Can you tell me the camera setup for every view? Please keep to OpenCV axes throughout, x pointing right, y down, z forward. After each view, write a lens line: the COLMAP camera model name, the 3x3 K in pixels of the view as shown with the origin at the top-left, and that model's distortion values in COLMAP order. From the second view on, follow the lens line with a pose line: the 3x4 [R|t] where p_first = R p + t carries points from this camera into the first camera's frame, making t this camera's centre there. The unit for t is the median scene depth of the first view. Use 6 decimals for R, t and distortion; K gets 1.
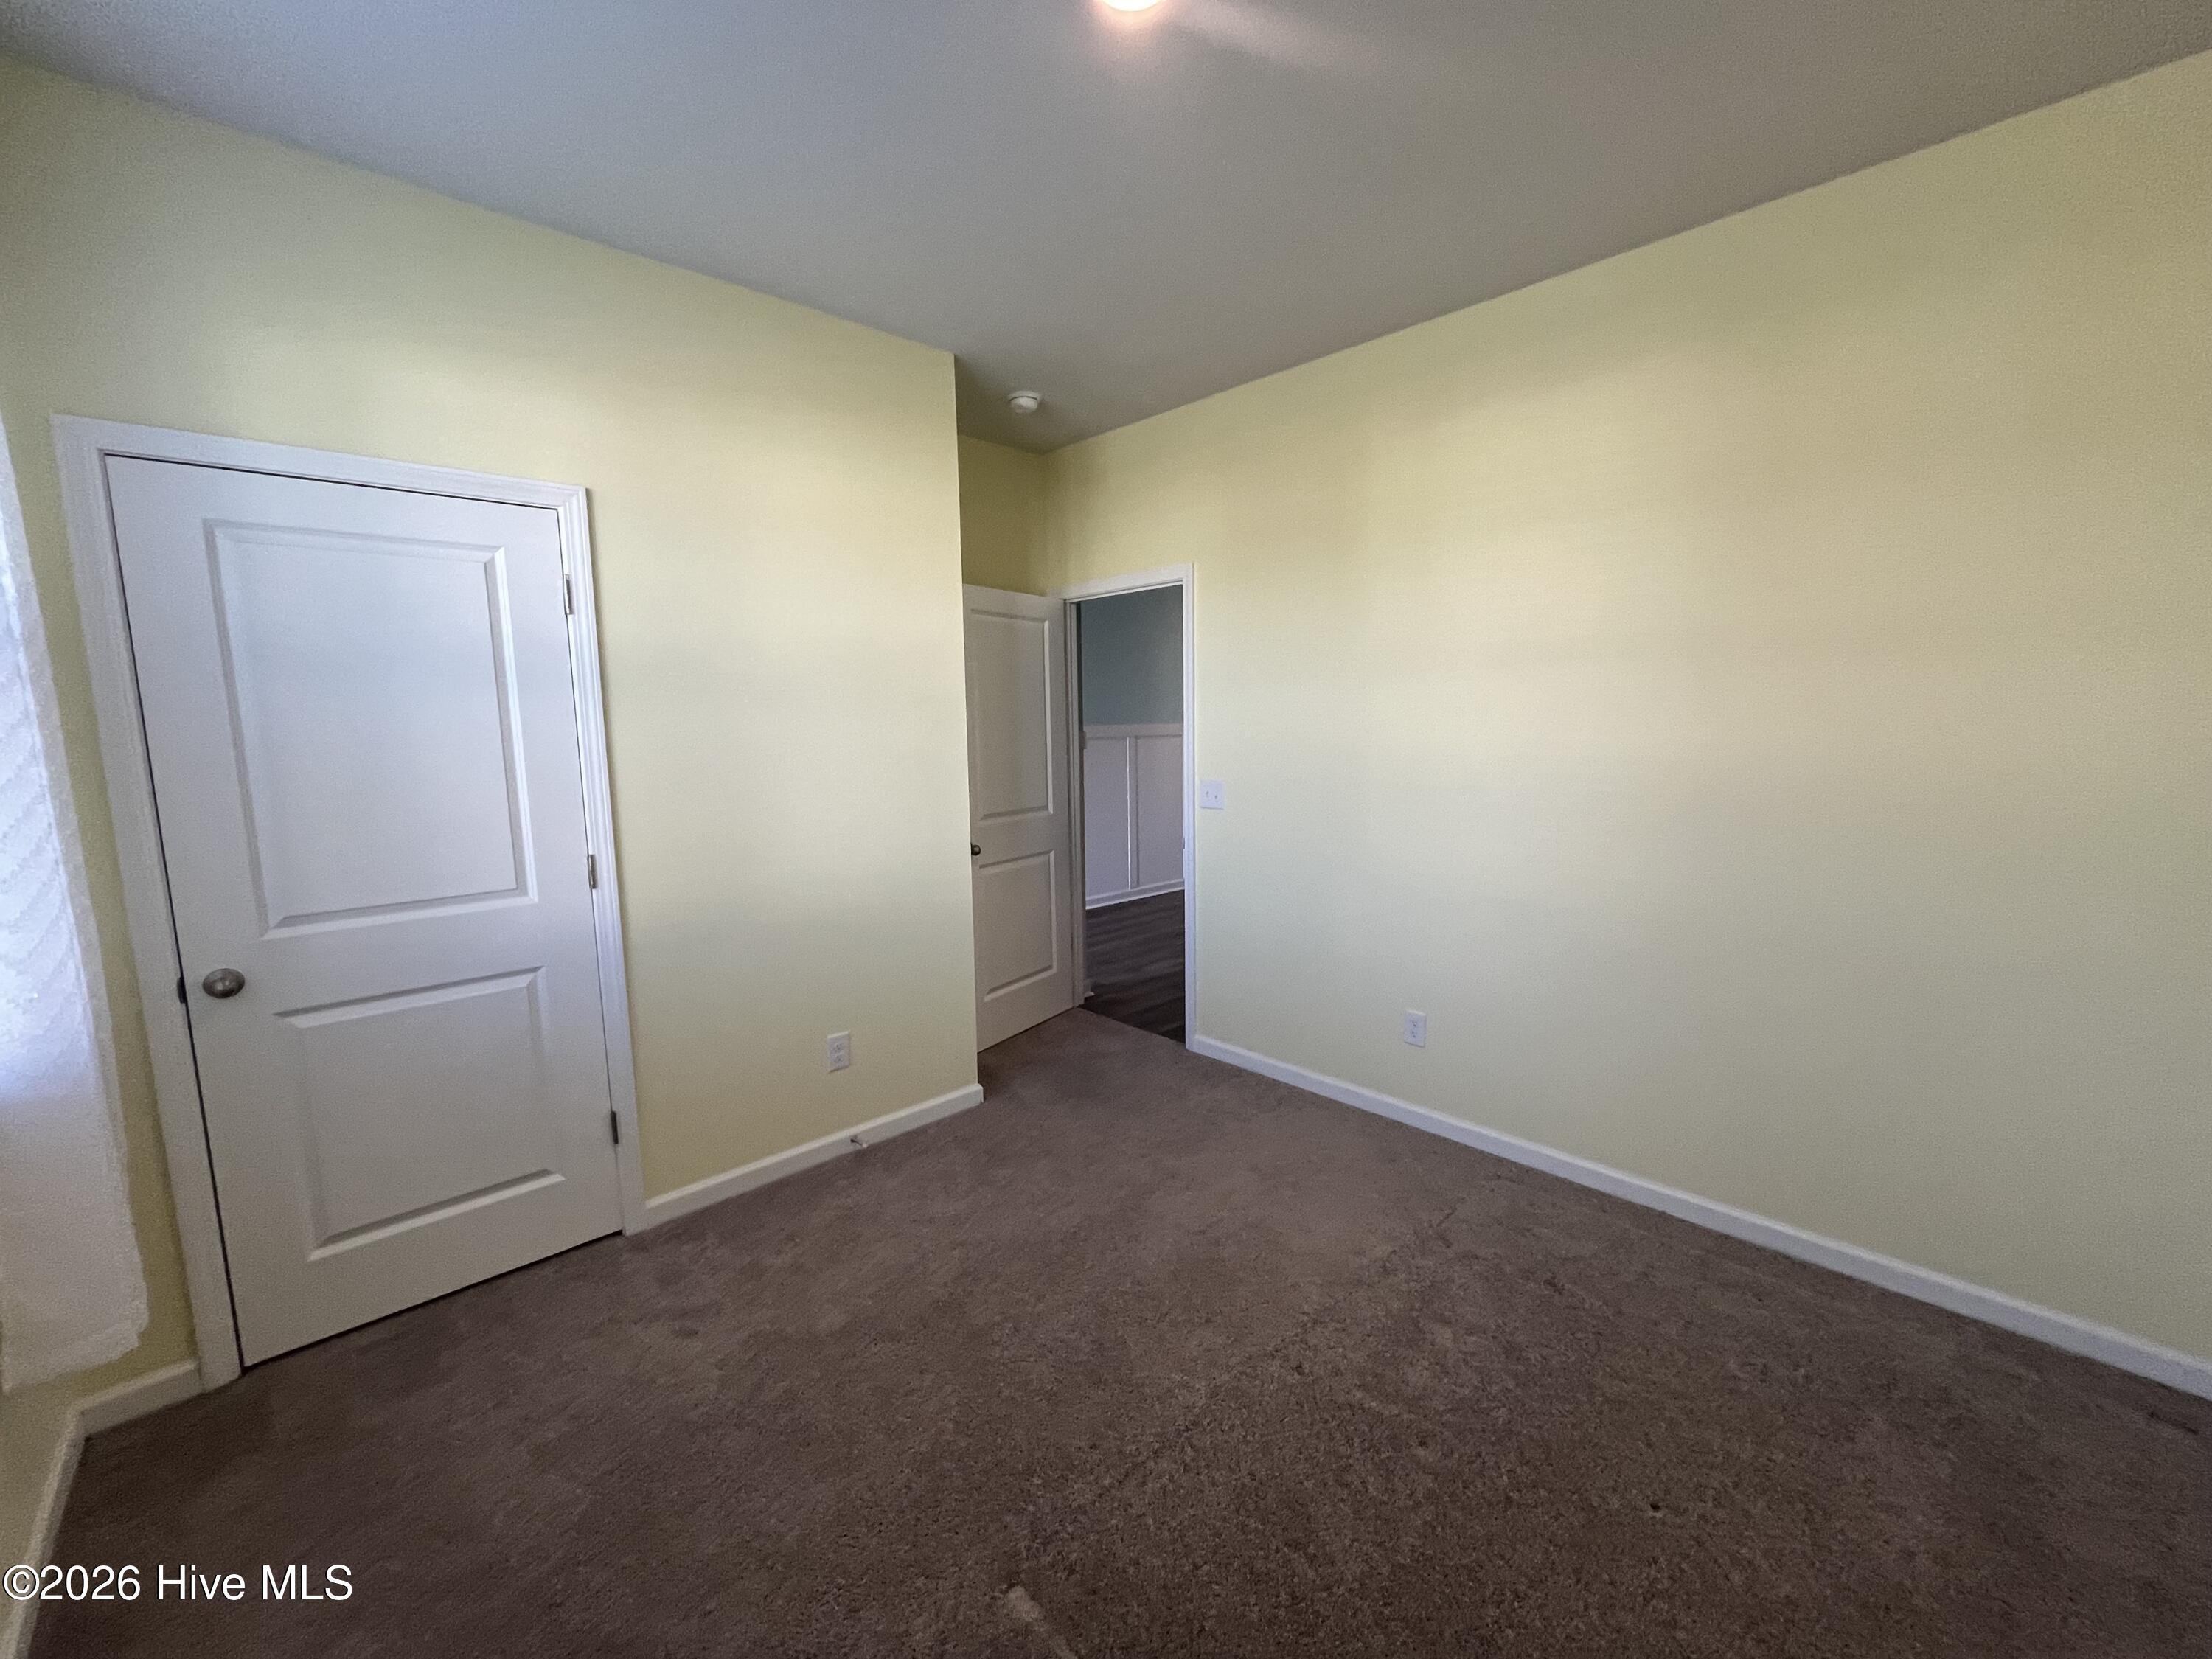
lens RADIAL K [[909.2, 0, 1076.1], [0, 909.2, 825.9], [0, 0, 1]] dist [-0.004311, -0.000067]
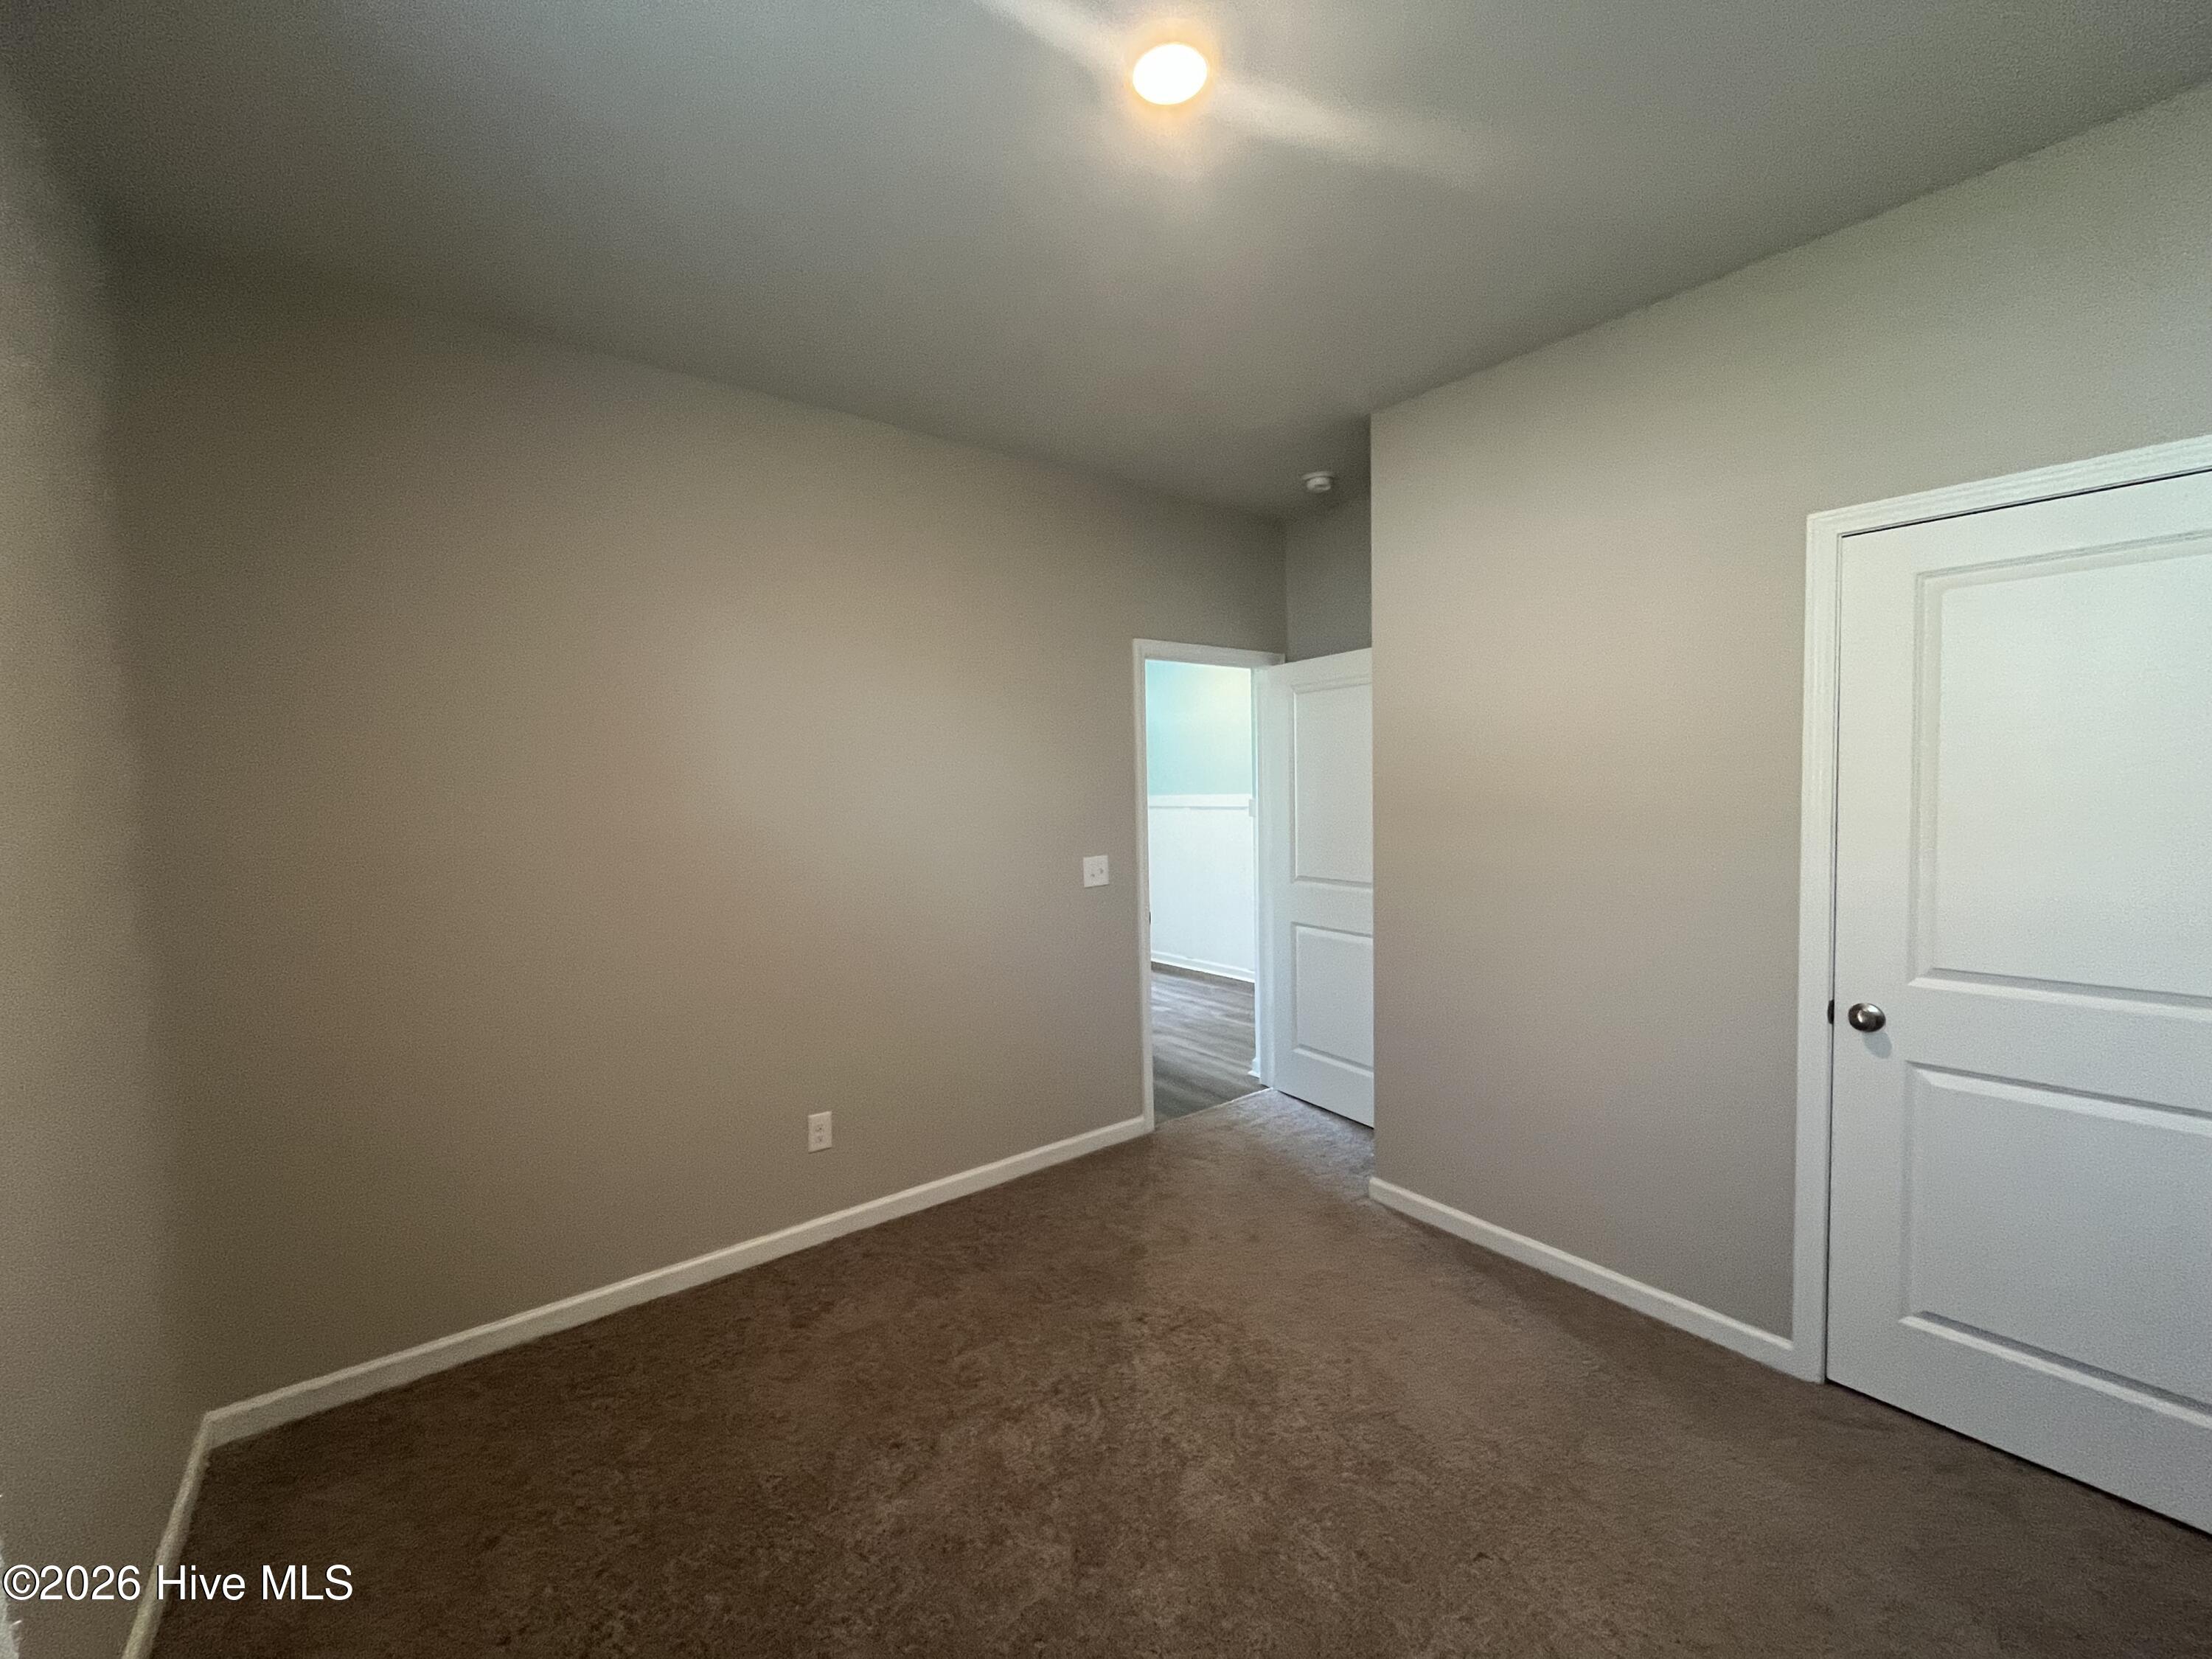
lens RADIAL K [[909.2, 0, 1076.1], [0, 909.2, 825.9], [0, 0, 1]] dist [-0.004311, -0.000067]
pose [[-0.093769, 0.058877, -0.993852, 0.146493], [-0.104432, 0.992161, 0.068630, -0.017787], [0.990102, 0.110225, -0.086885, 0.136362]]
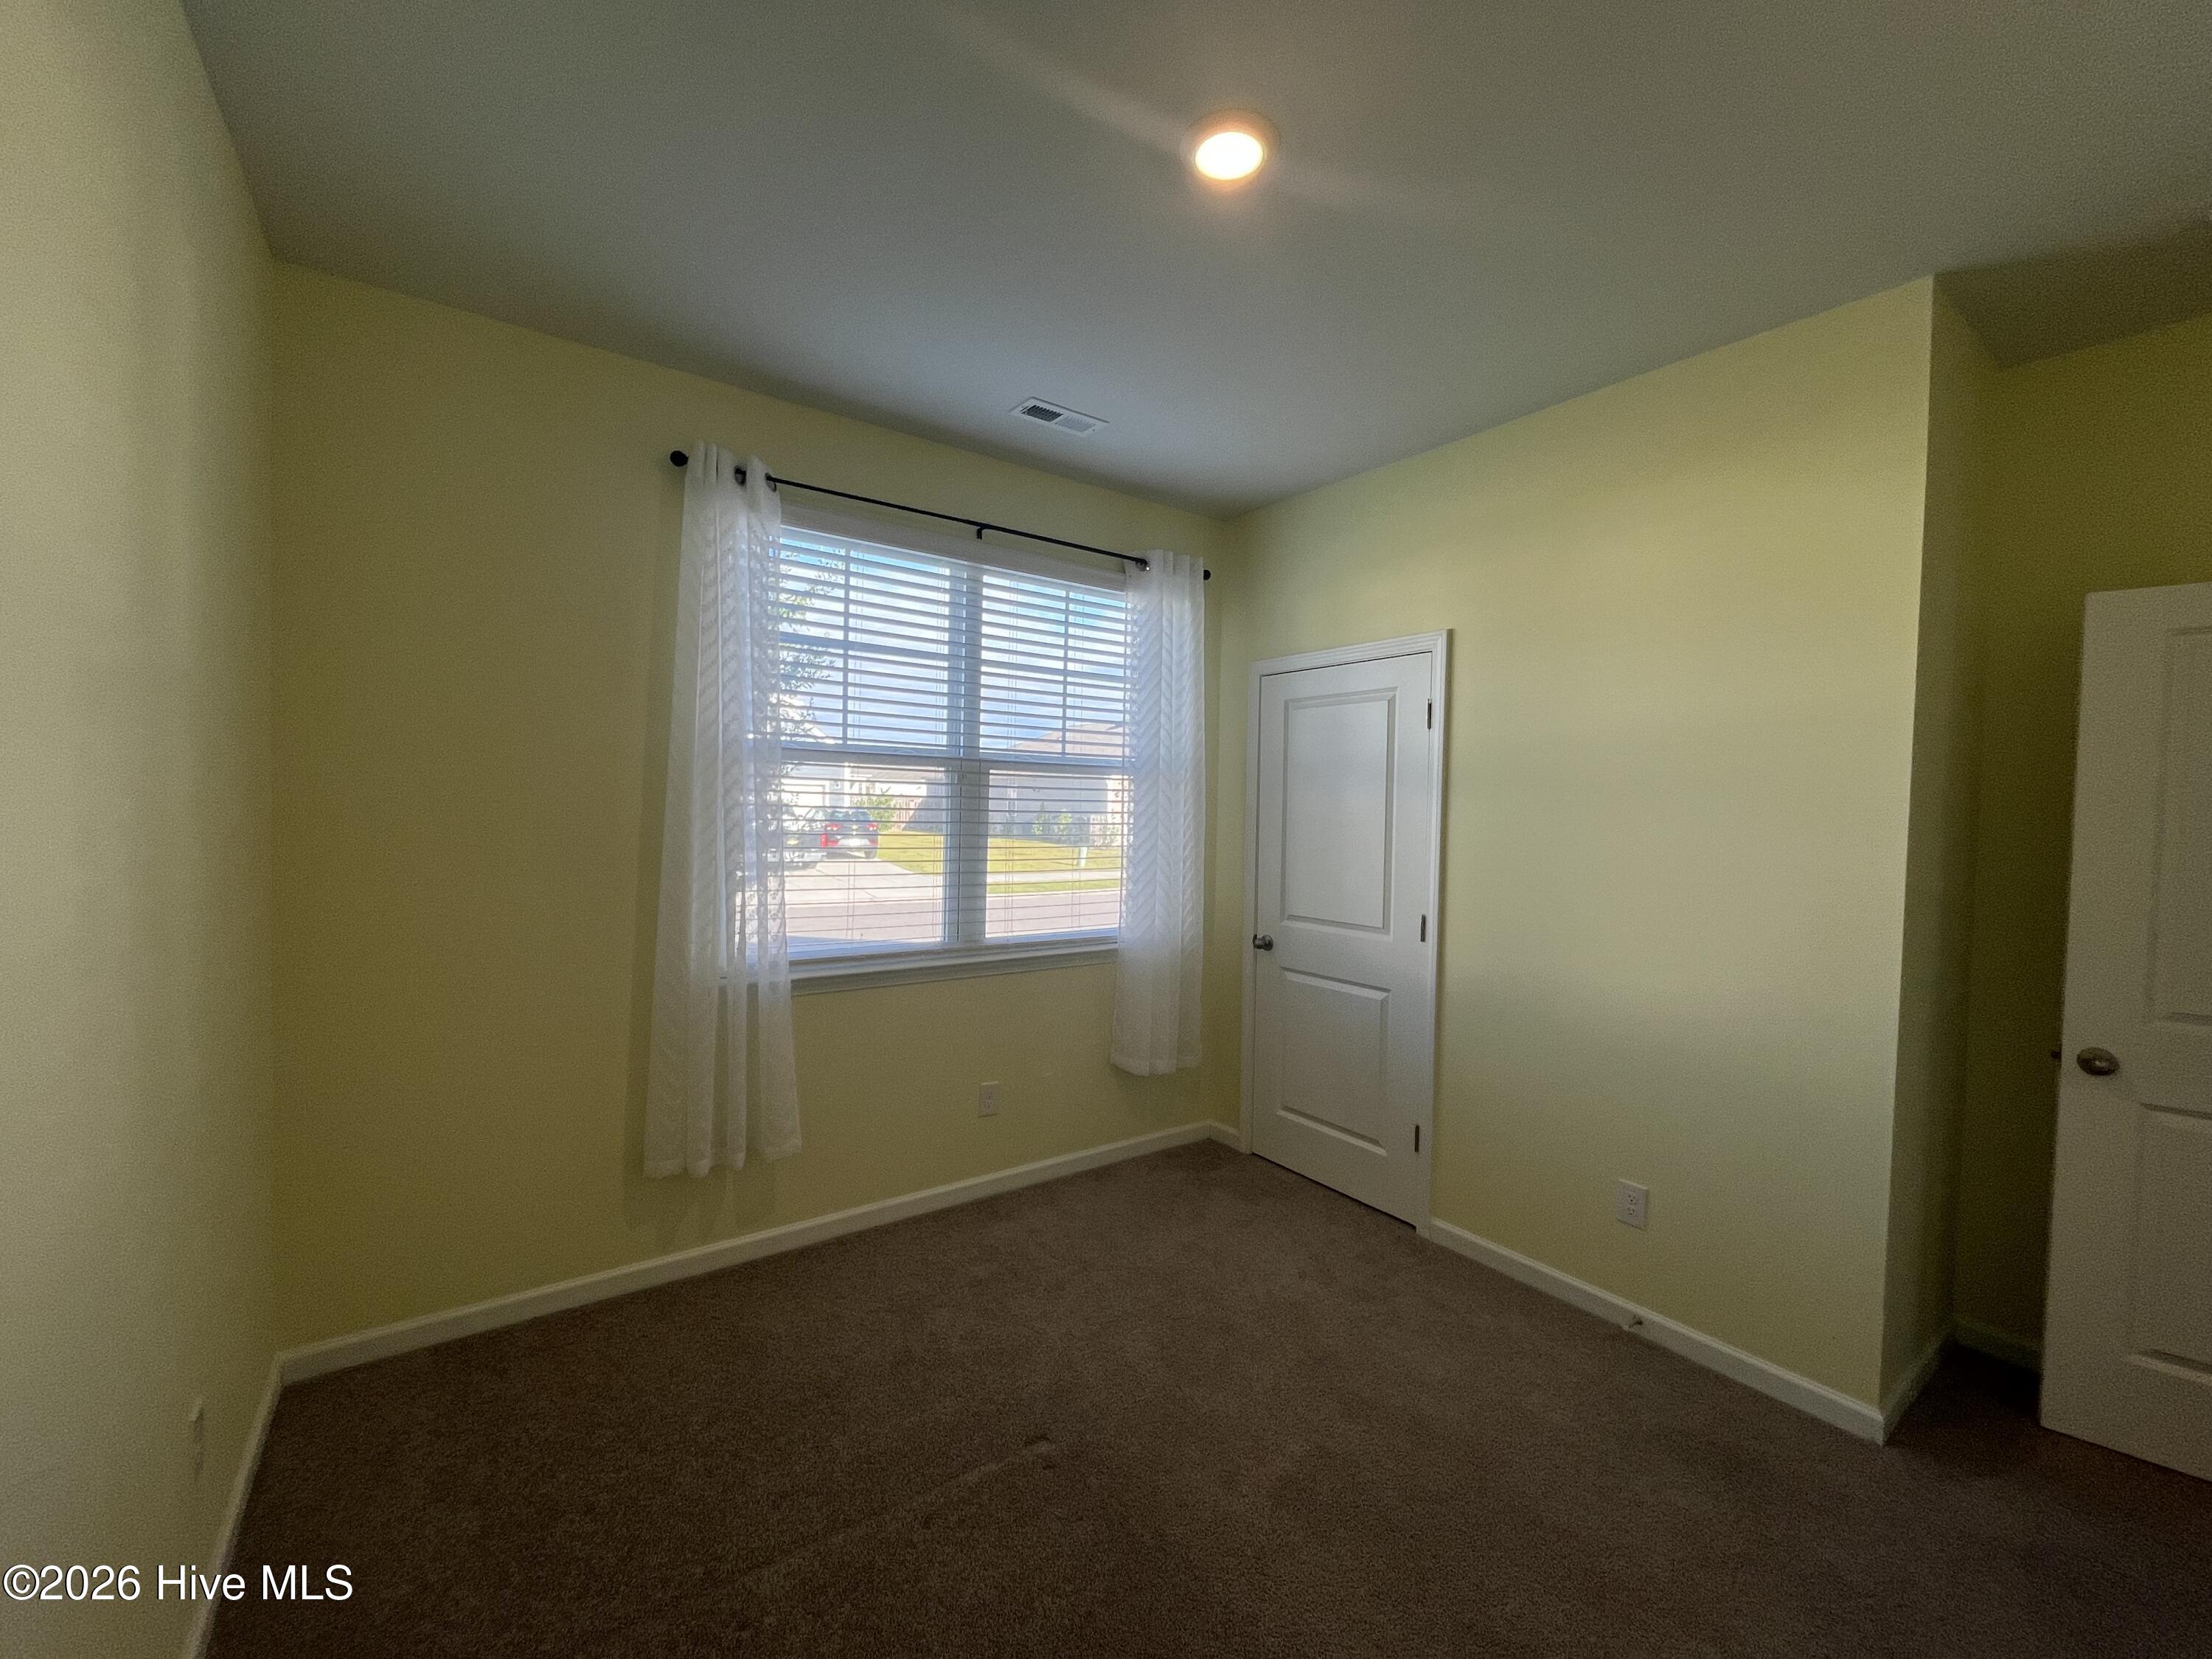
lens RADIAL K [[896.7, 0, 1096.8], [0, 896.7, 832.6], [0, 0, 1]] dist [-0.000934, -0.000724]
pose [[-0.131968, 0.041010, -0.990405, 0.783020], [-0.139271, 0.988466, 0.059487, -0.094985], [0.981422, 0.145785, -0.124734, 0.707731]]
